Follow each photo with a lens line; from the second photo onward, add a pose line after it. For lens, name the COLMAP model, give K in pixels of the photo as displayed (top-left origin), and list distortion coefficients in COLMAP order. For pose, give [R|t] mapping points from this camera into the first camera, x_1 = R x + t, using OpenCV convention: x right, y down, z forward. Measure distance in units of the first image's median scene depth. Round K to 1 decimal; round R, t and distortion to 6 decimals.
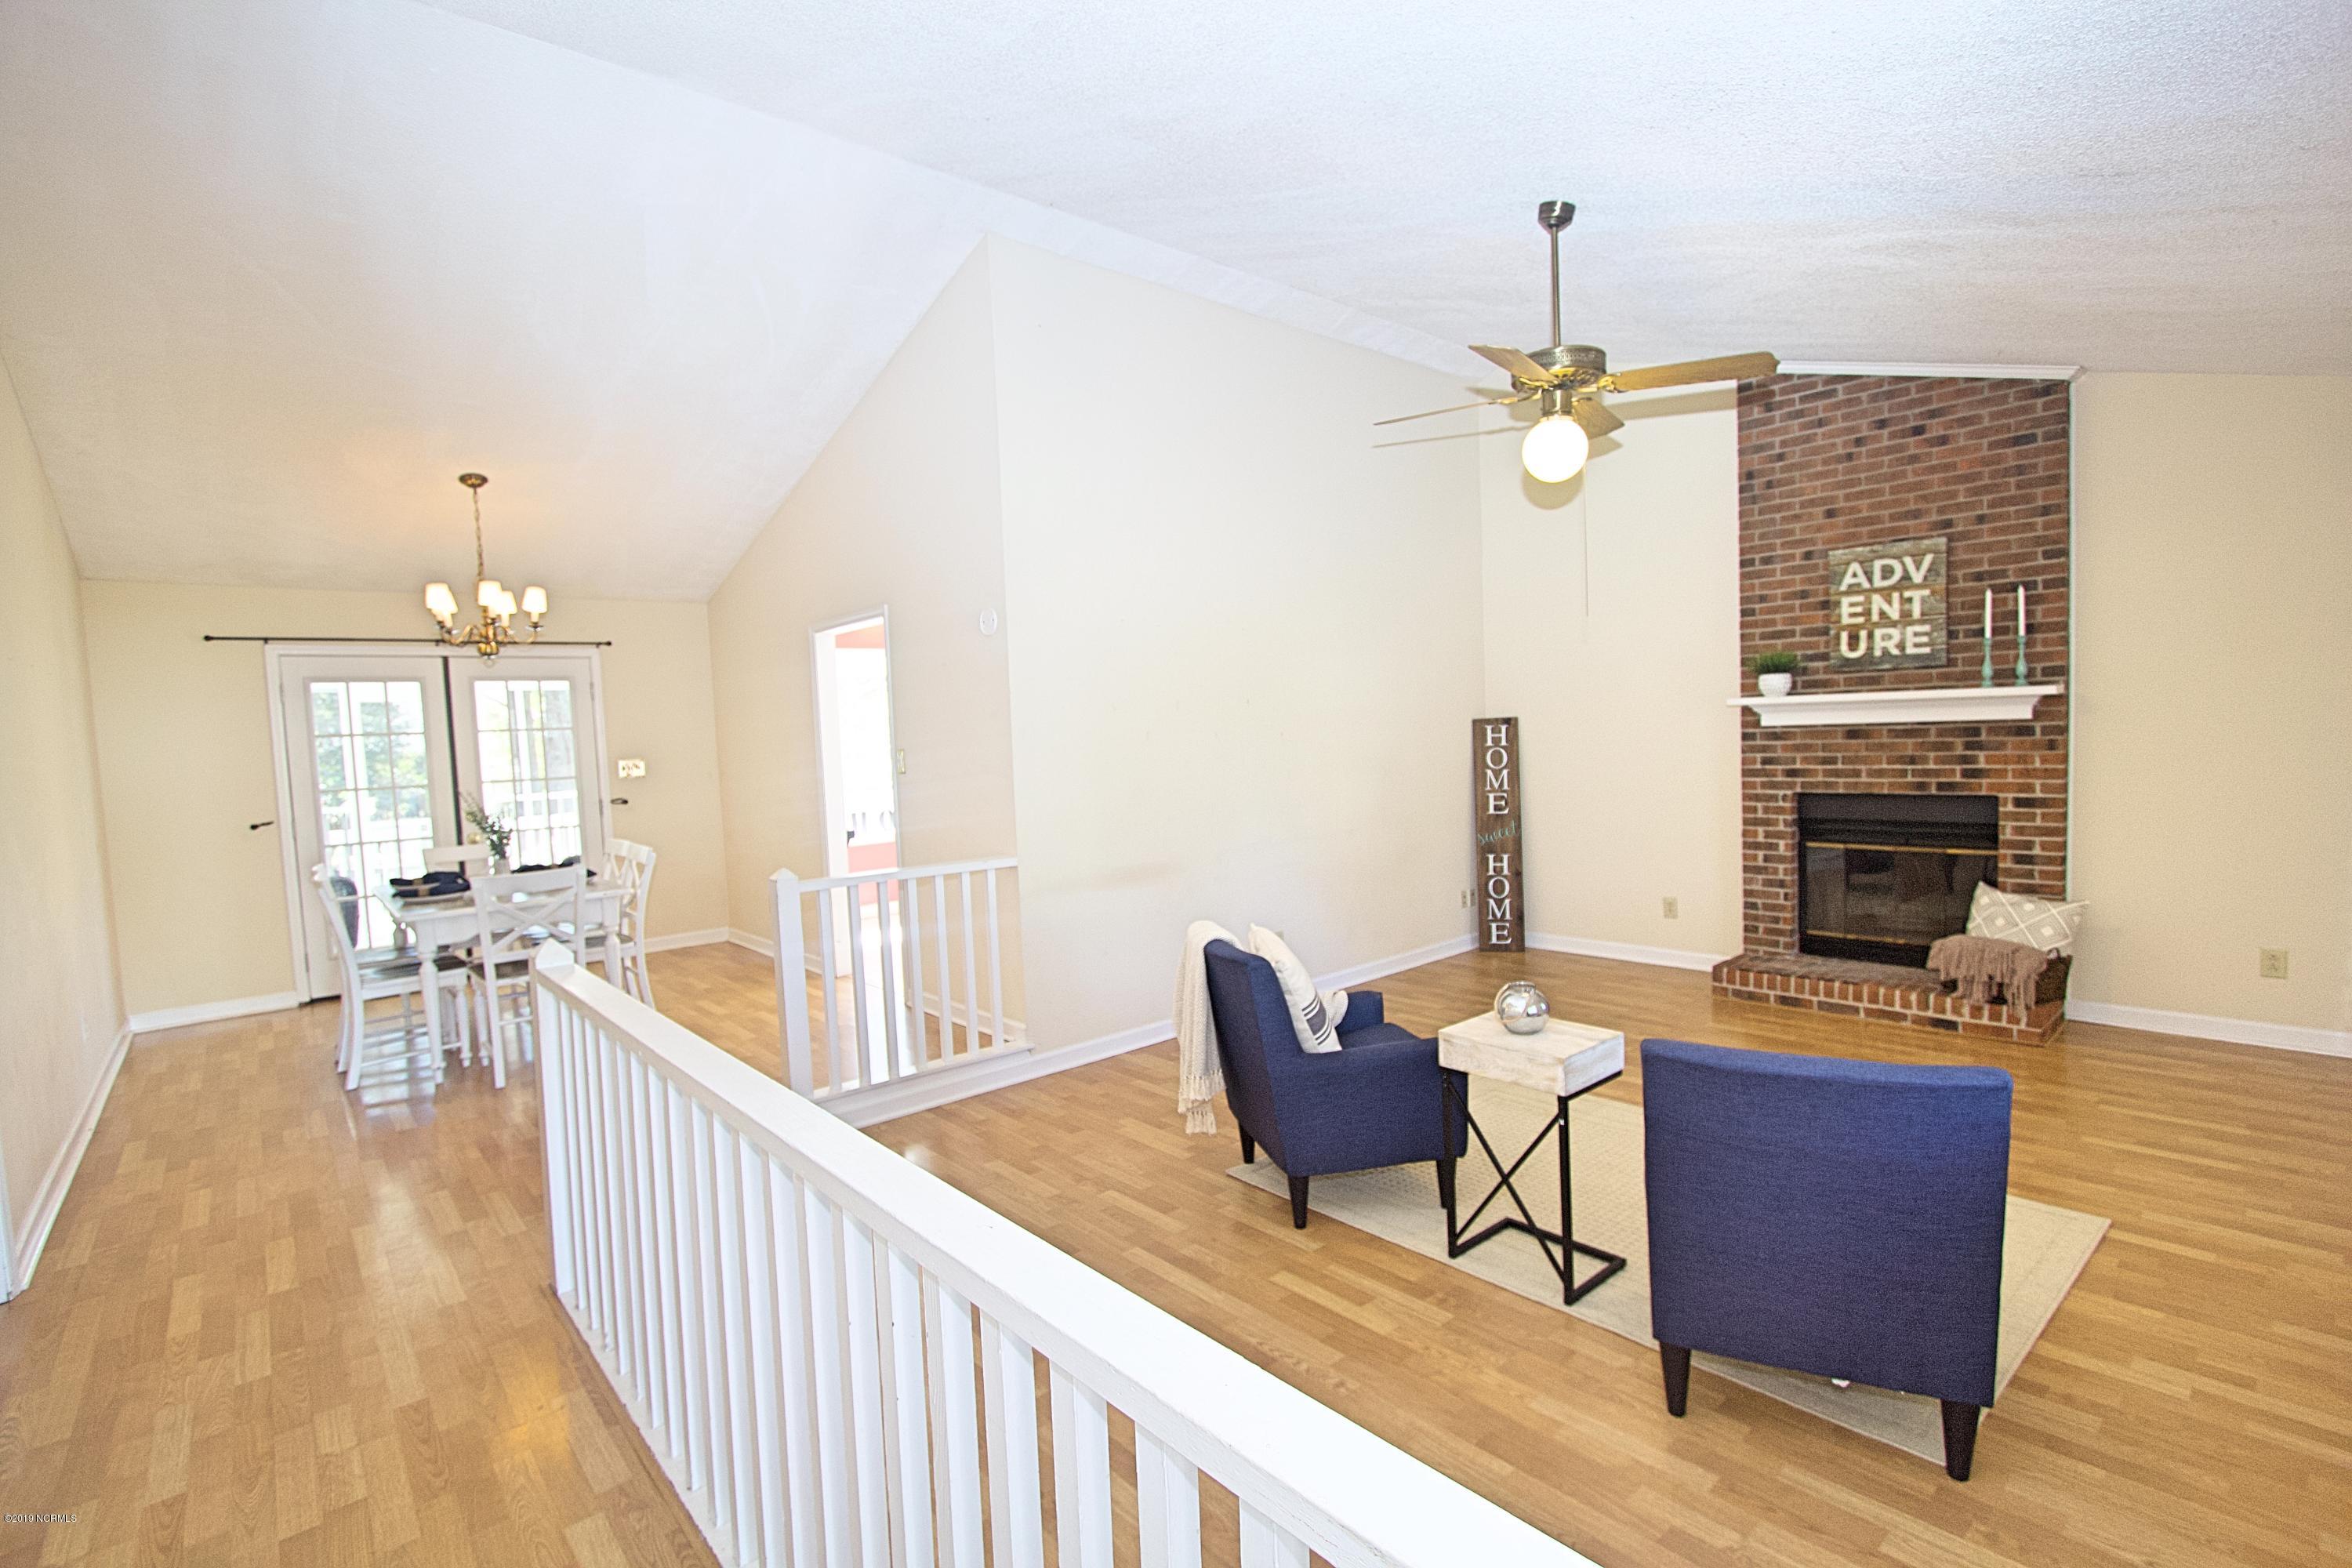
lens RADIAL K [[1081.2, 0, 1166.8], [0, 1081.2, 798.4], [0, 0, 1]] dist [-0.016773, 0.002339]
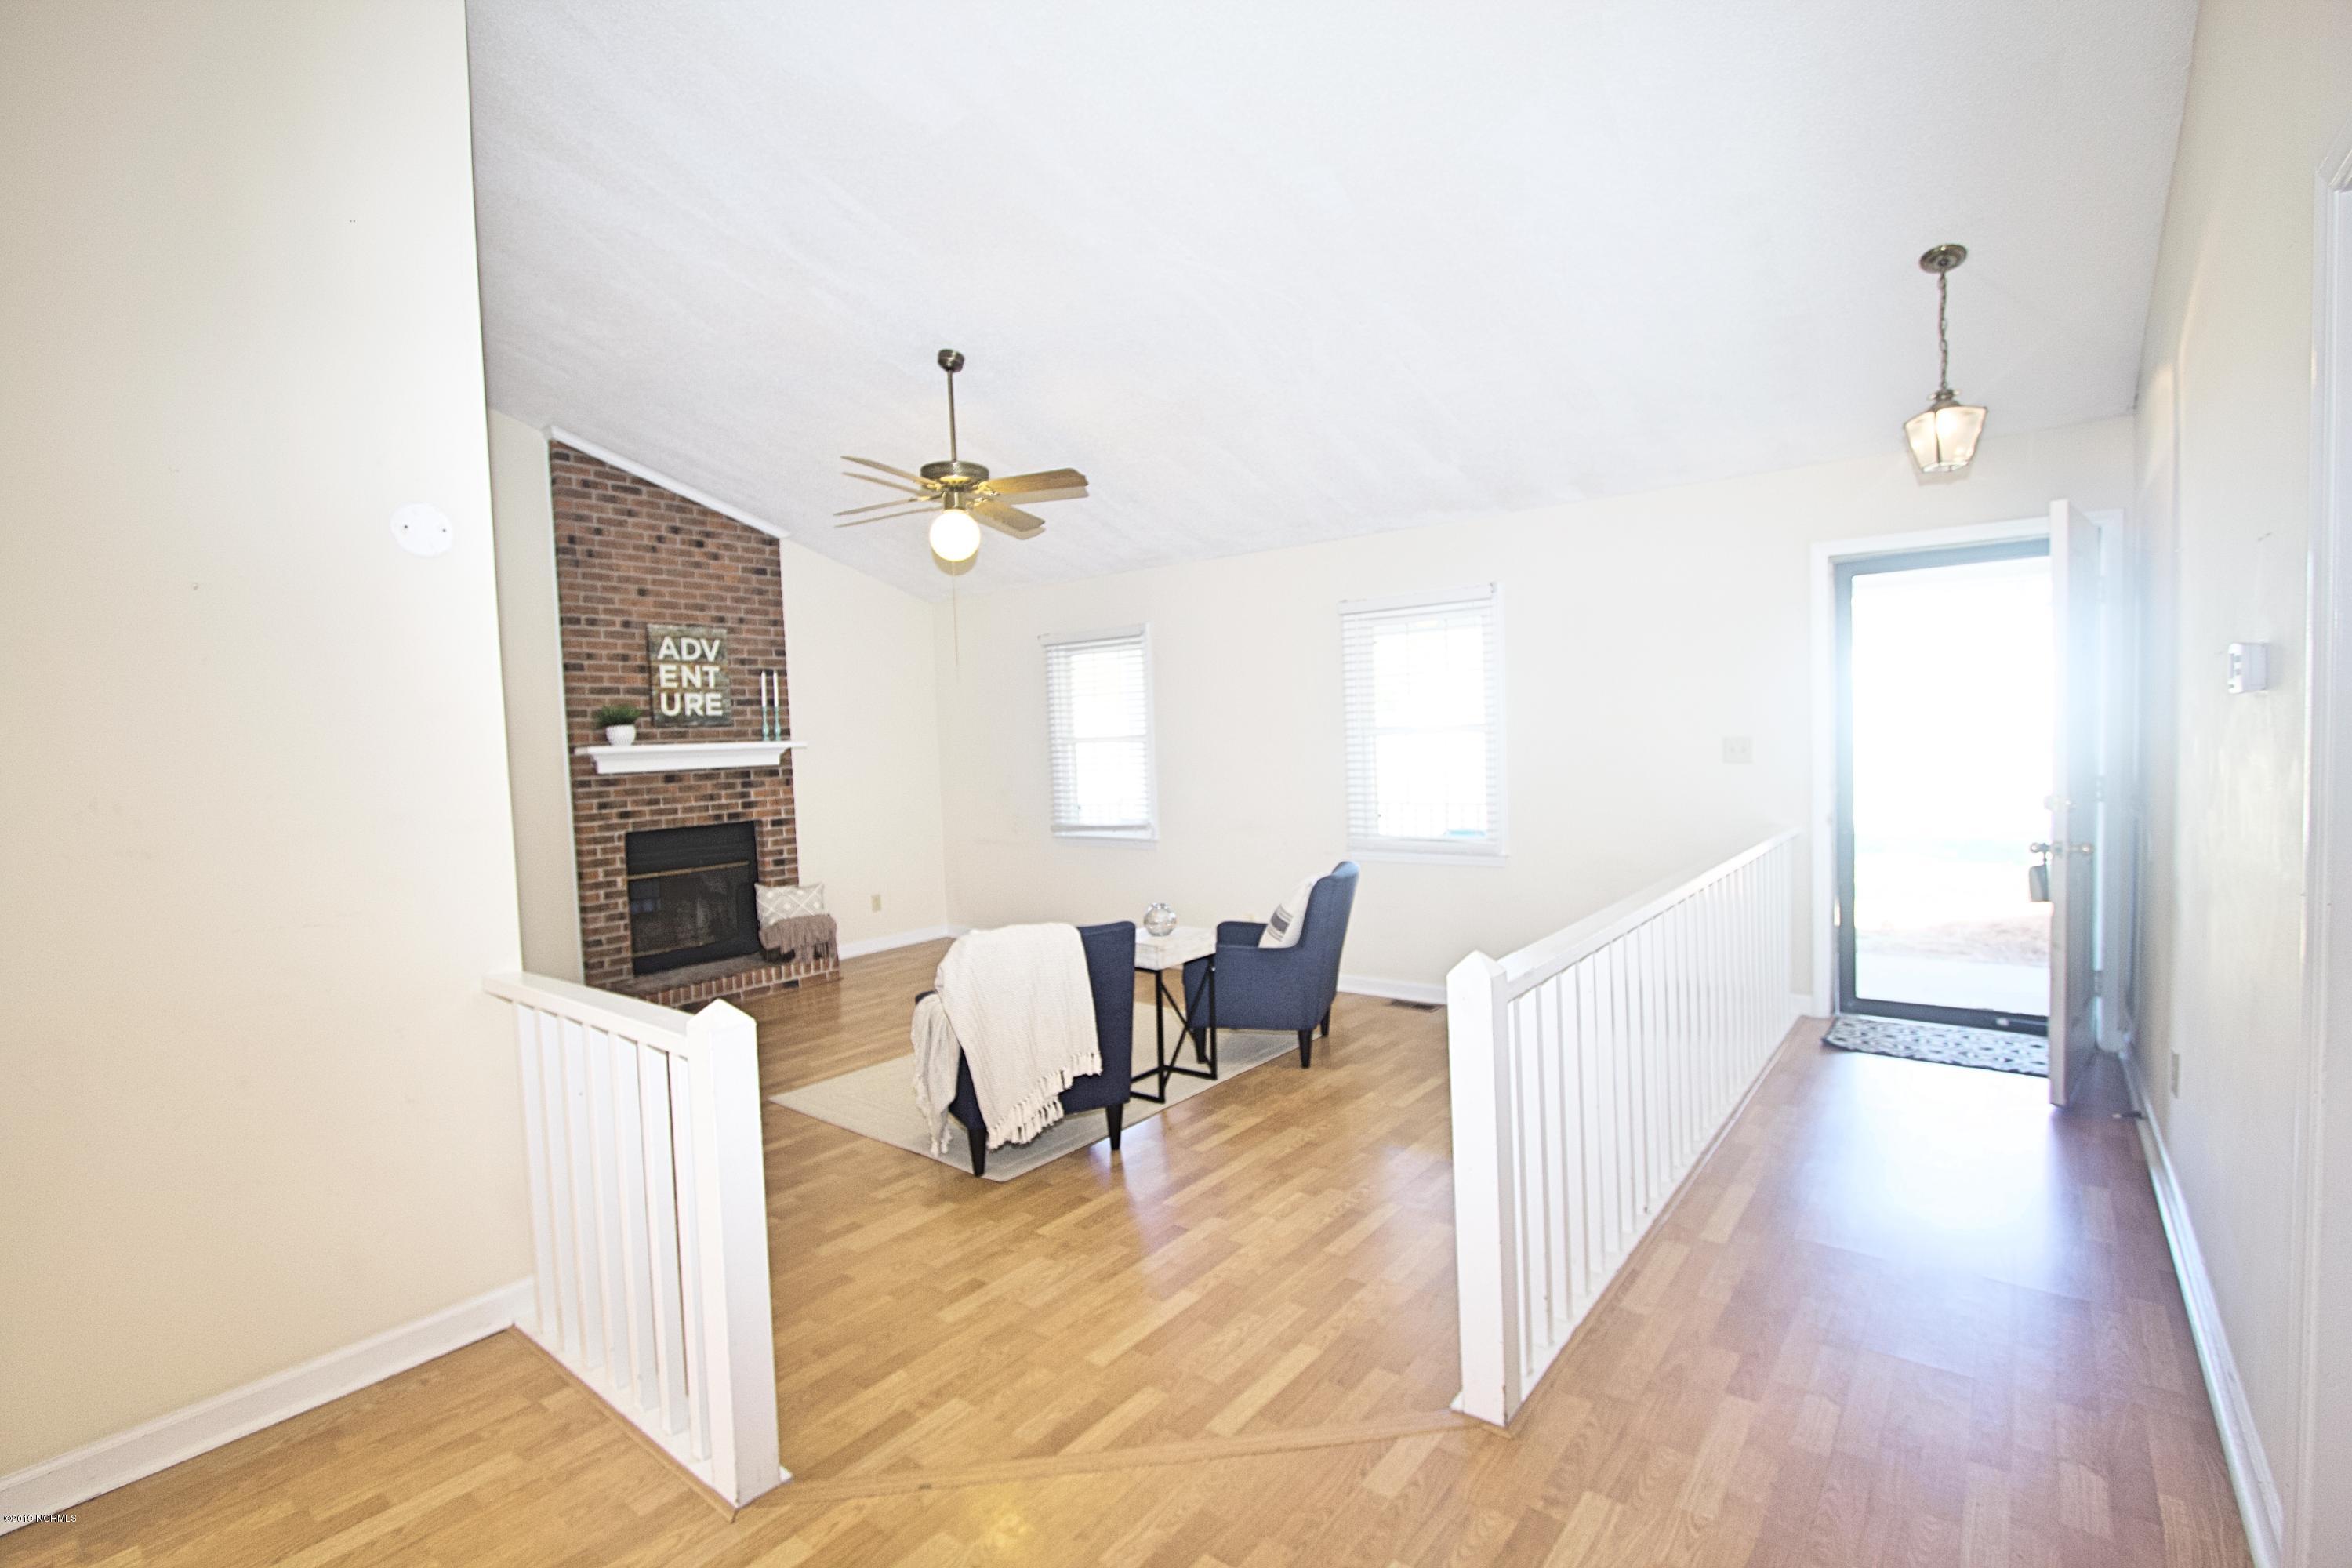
lens RADIAL K [[1081.2, 0, 1163.9], [0, 1081.2, 793.4], [0, 0, 1]] dist [-0.016773, 0.002339]
pose [[-0.178817, -0.003396, 0.983877, -0.683689], [0.109784, 0.993680, 0.023382, -0.011593], [-0.977738, 0.112195, -0.177314, 0.713918]]
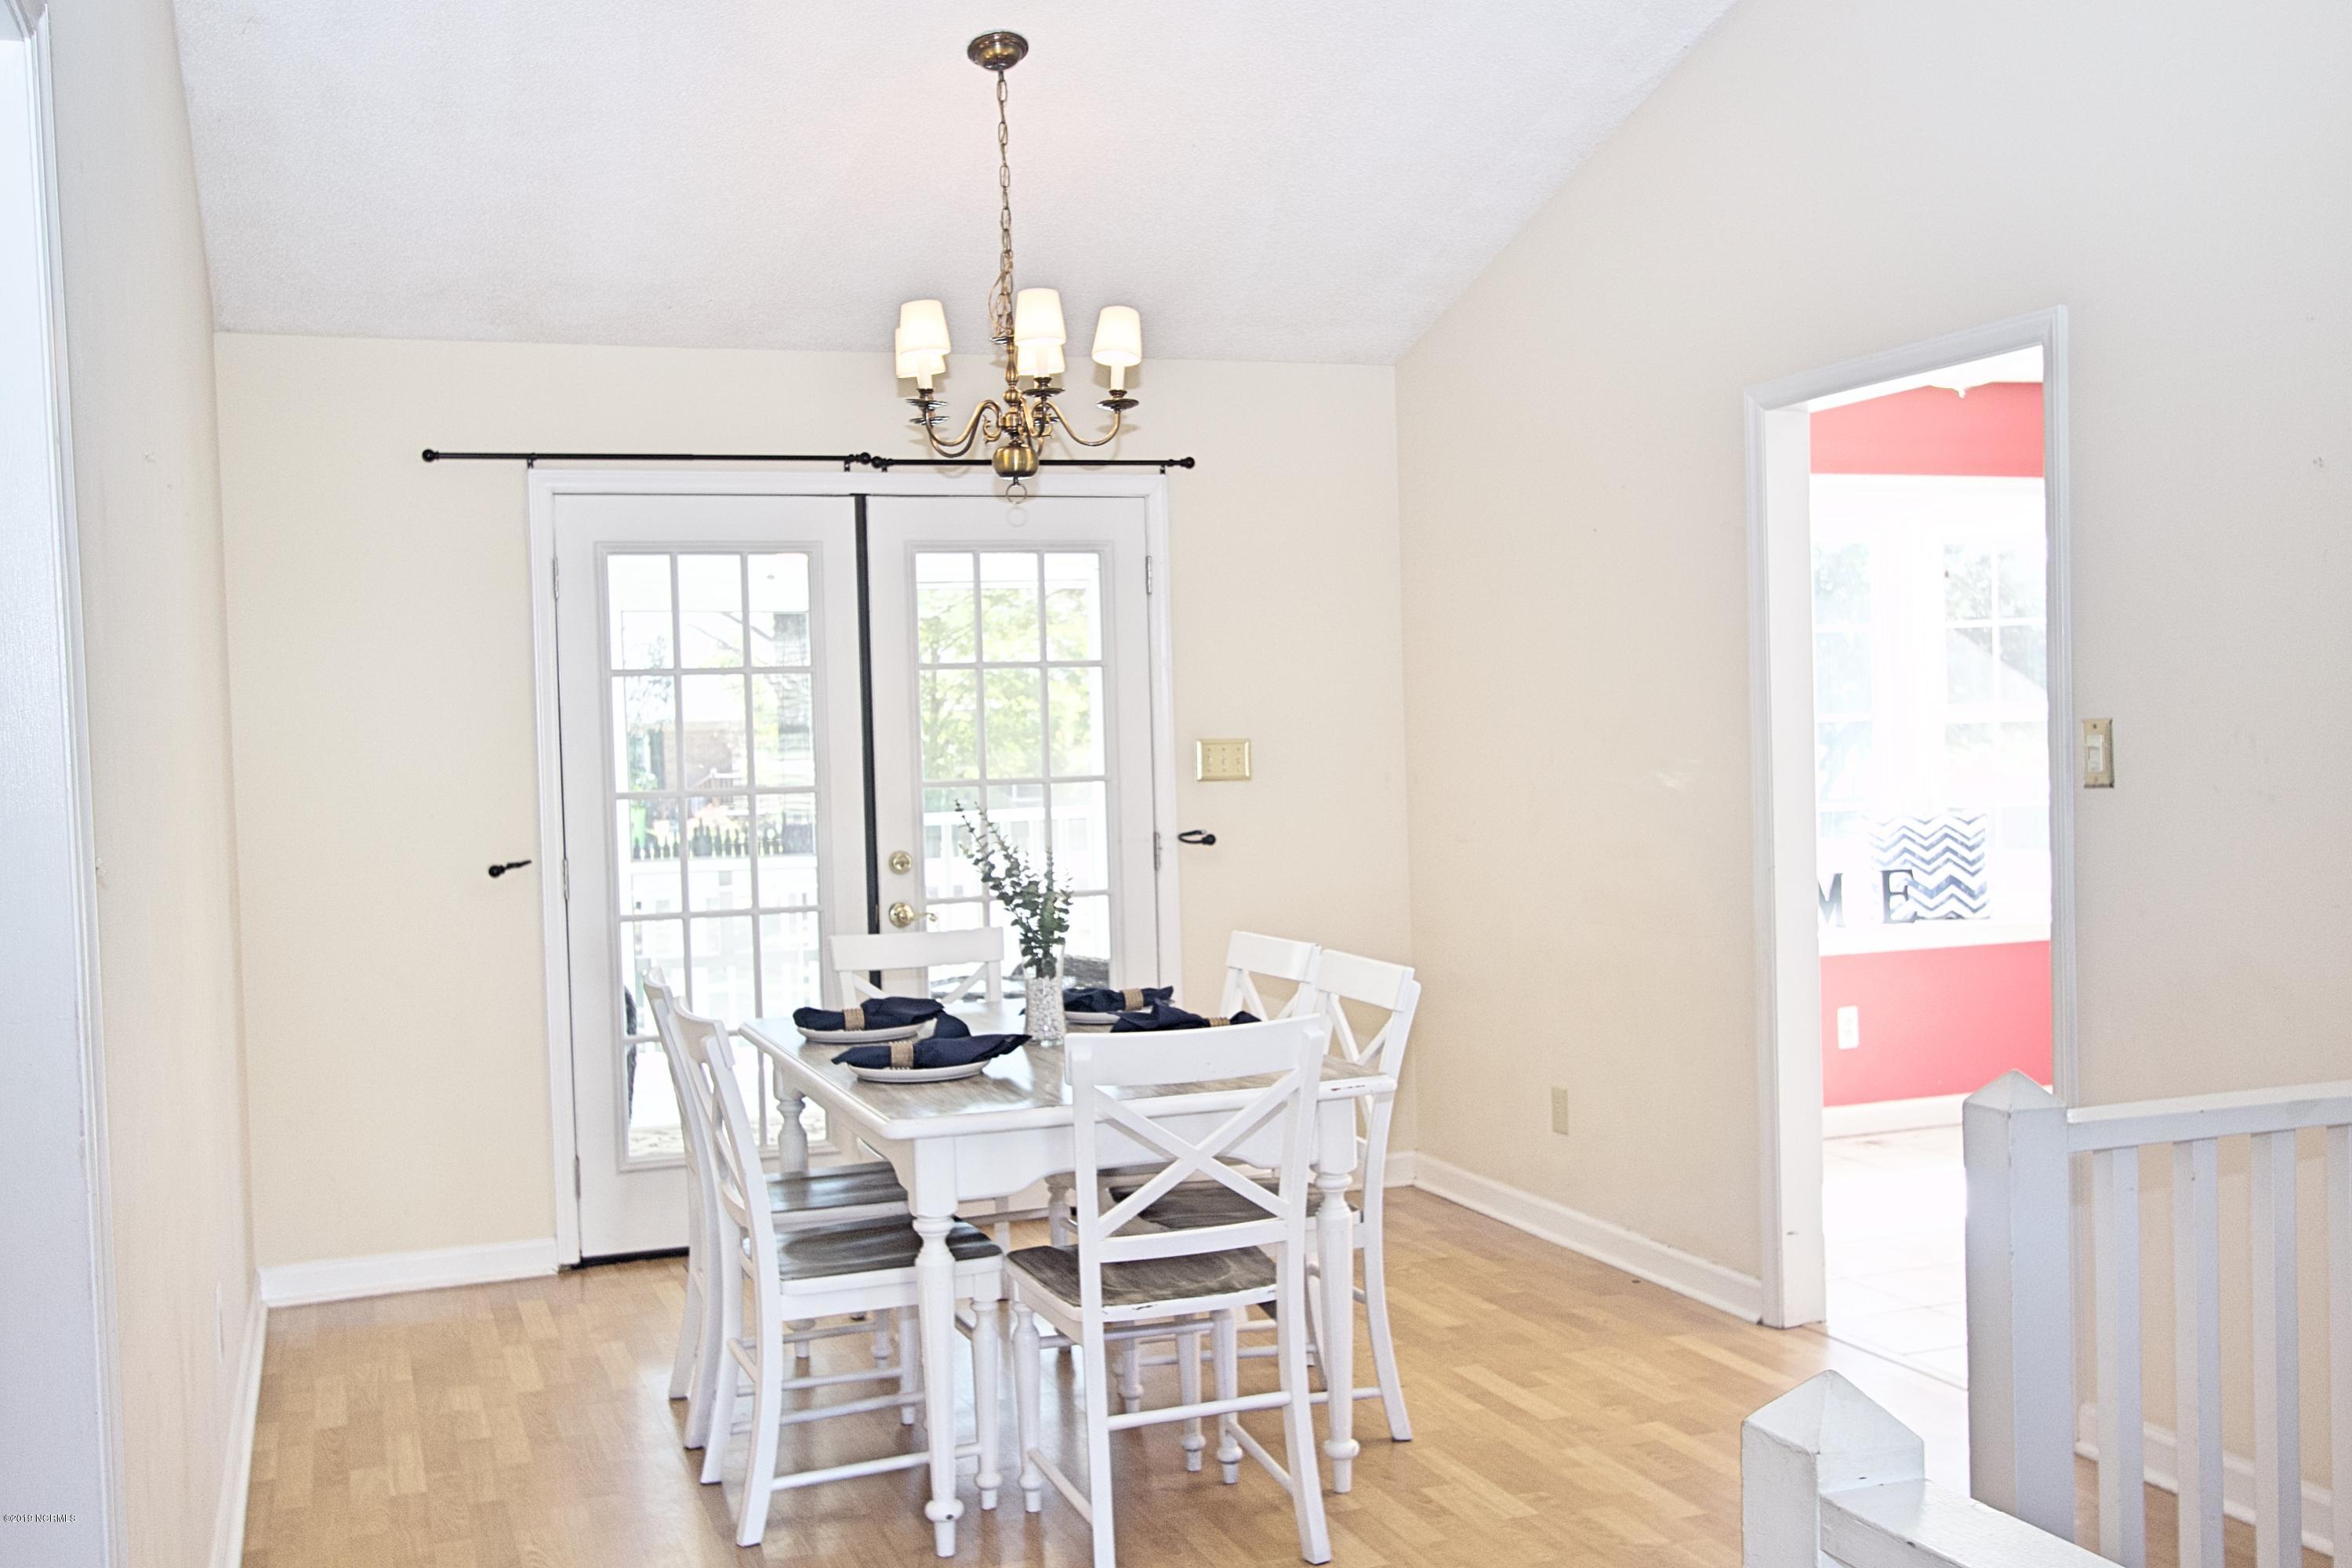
lens RADIAL K [[2310.6, 0, 1179.4], [0, 2310.6, 795.9], [0, 0, 1]] dist [-0.000312, 0.000000]
pose [[0.936472, 0.025101, -0.349842, -0.277827], [-0.032759, 0.999335, -0.015991, 0.001624], [0.349208, 0.026436, 0.936672, 0.212236]]
